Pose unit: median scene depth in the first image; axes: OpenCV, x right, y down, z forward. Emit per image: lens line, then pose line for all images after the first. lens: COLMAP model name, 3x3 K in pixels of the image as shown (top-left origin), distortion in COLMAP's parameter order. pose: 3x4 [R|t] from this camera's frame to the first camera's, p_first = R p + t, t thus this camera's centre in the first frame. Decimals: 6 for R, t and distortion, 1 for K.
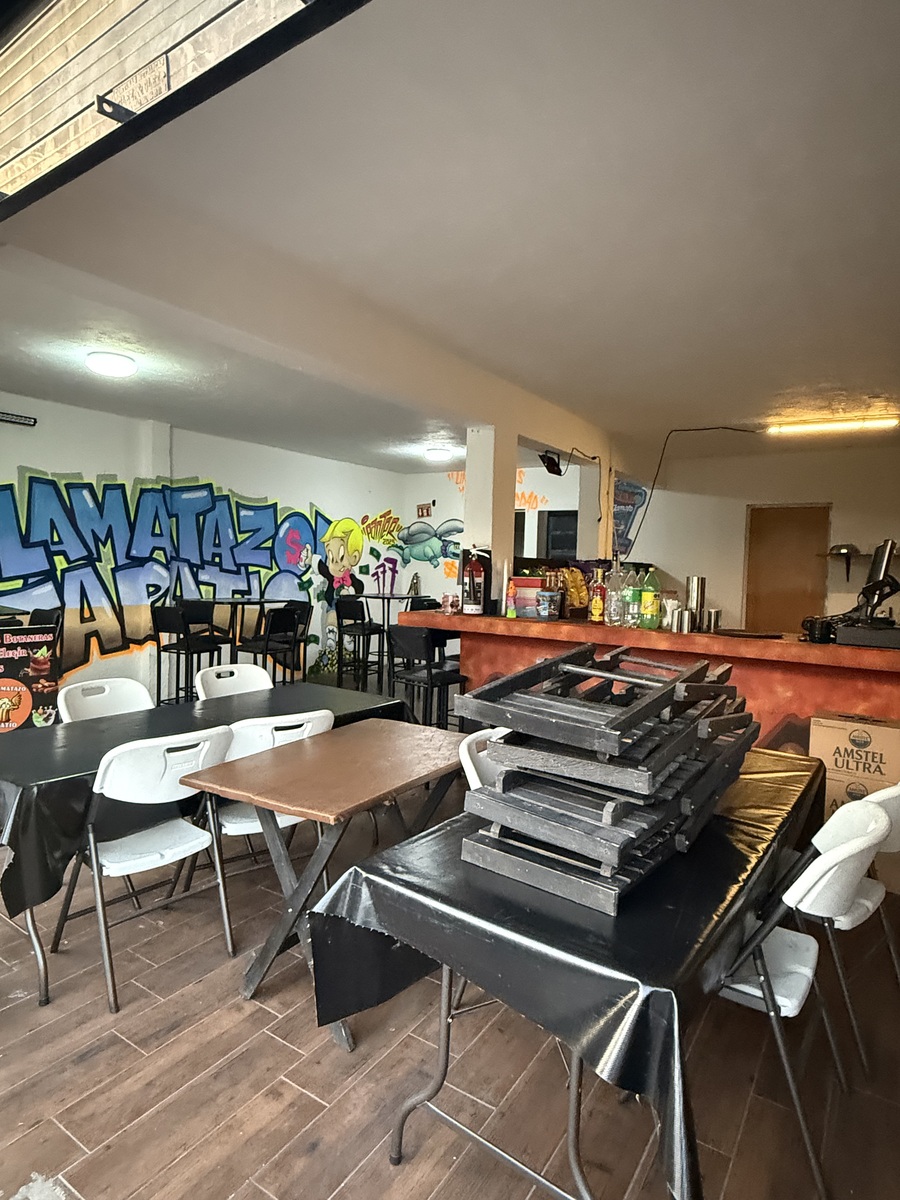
lens RADIAL K [[684.1, 0, 450.0], [0, 684.1, 600.0], [0, 0, 1]] dist [-0.000684, 0.000000]
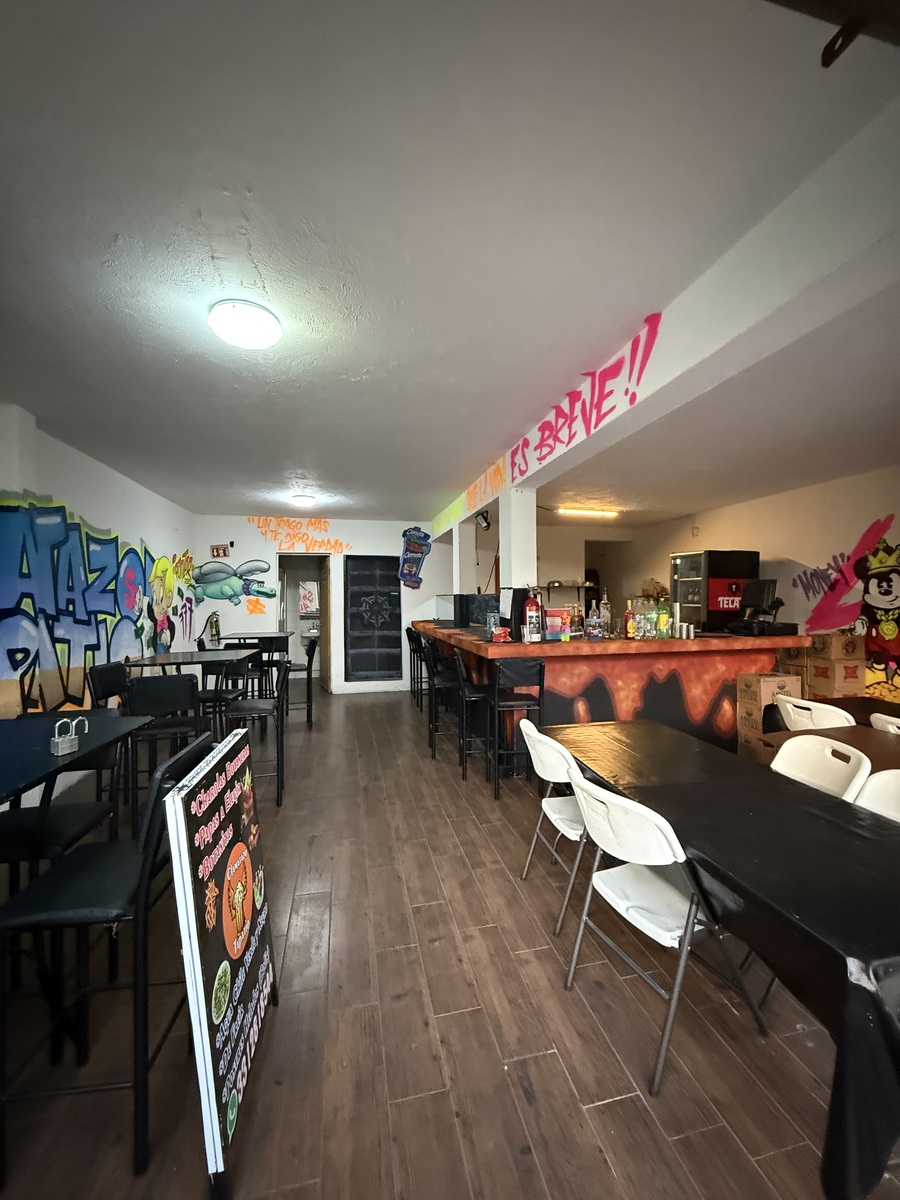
lens RADIAL K [[478.6, 0, 452.8], [0, 478.6, 601.3], [0, 0, 1]] dist [-0.000422, 0.000084]
pose [[0.689792, -0.039940, 0.722905, -0.393062], [0.065850, 0.997800, -0.007706, -0.031026], [-0.721007, 0.052919, 0.690904, 0.299915]]
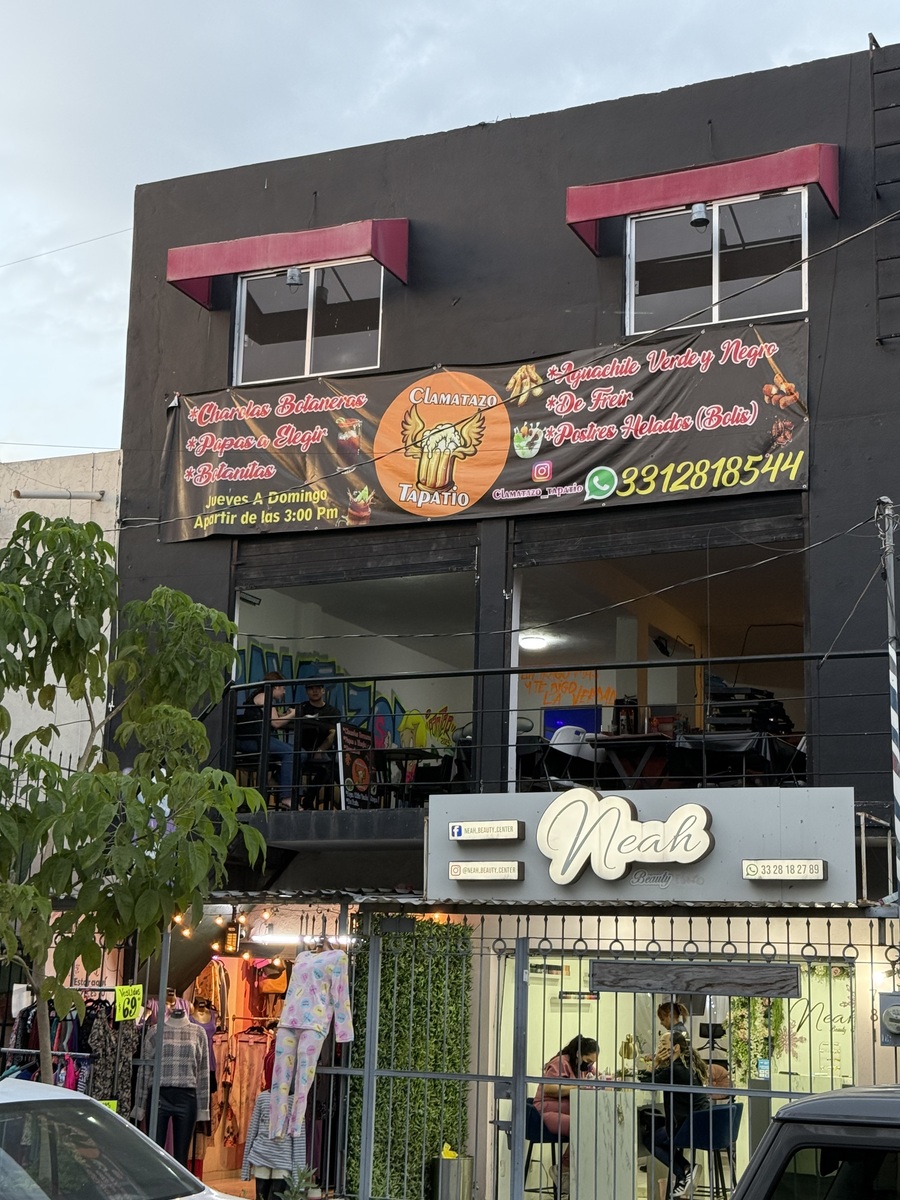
lens RADIAL K [[1794.1, 0, 450.0], [0, 1794.1, 600.0], [0, 0, 1]] dist [0.000808, 0.000493]
pose [[0.986746, 0.031534, 0.159182, -0.553970], [0.011595, 0.964727, -0.262995, 0.421273], [-0.161860, 0.261355, 0.951575, -1.520893]]
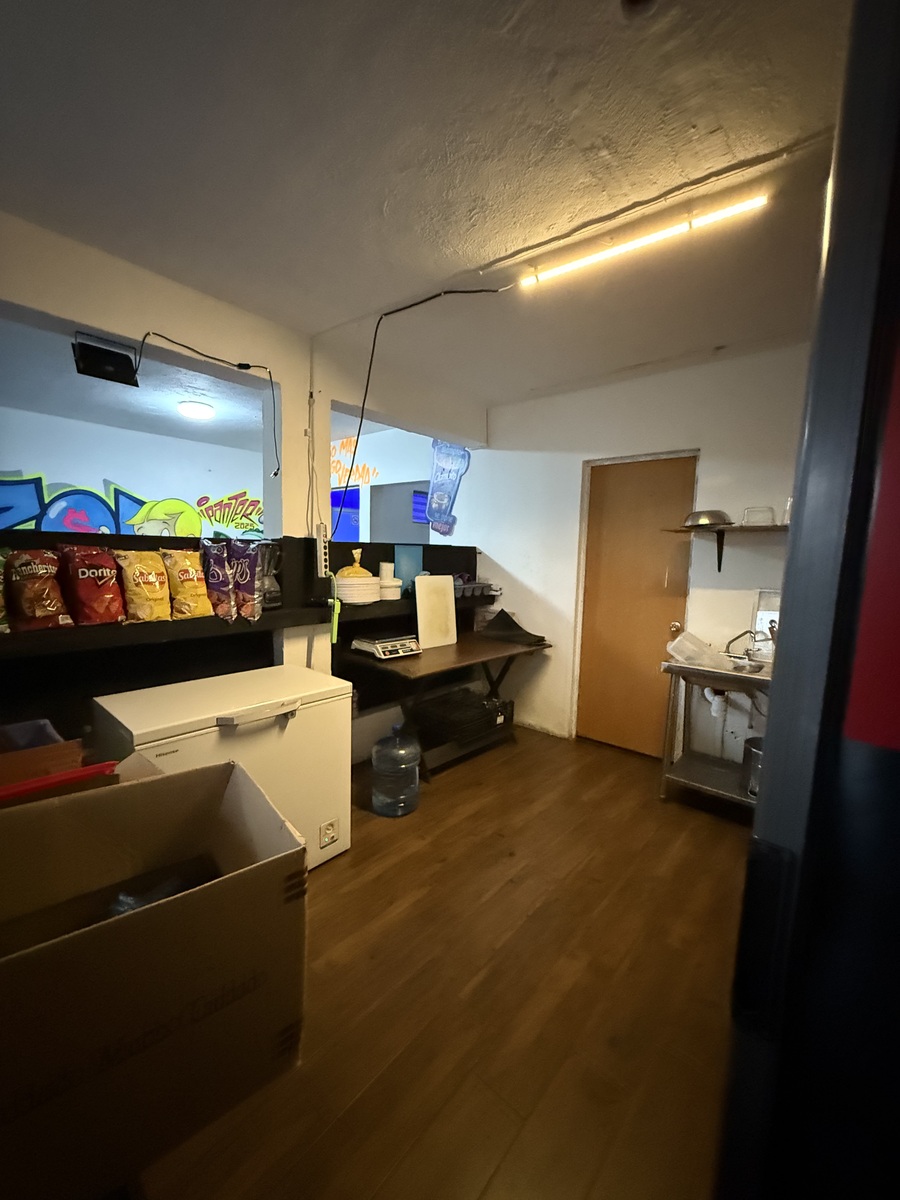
lens RADIAL K [[478.6, 0, 452.8], [0, 478.6, 601.3], [0, 0, 1]] dist [-0.000422, 0.000084]
pose [[0.990764, 0.010695, -0.135176, 0.345647], [-0.004145, 0.998808, 0.048642, -0.017355], [0.135535, -0.047632, 0.989627, 0.457570]]
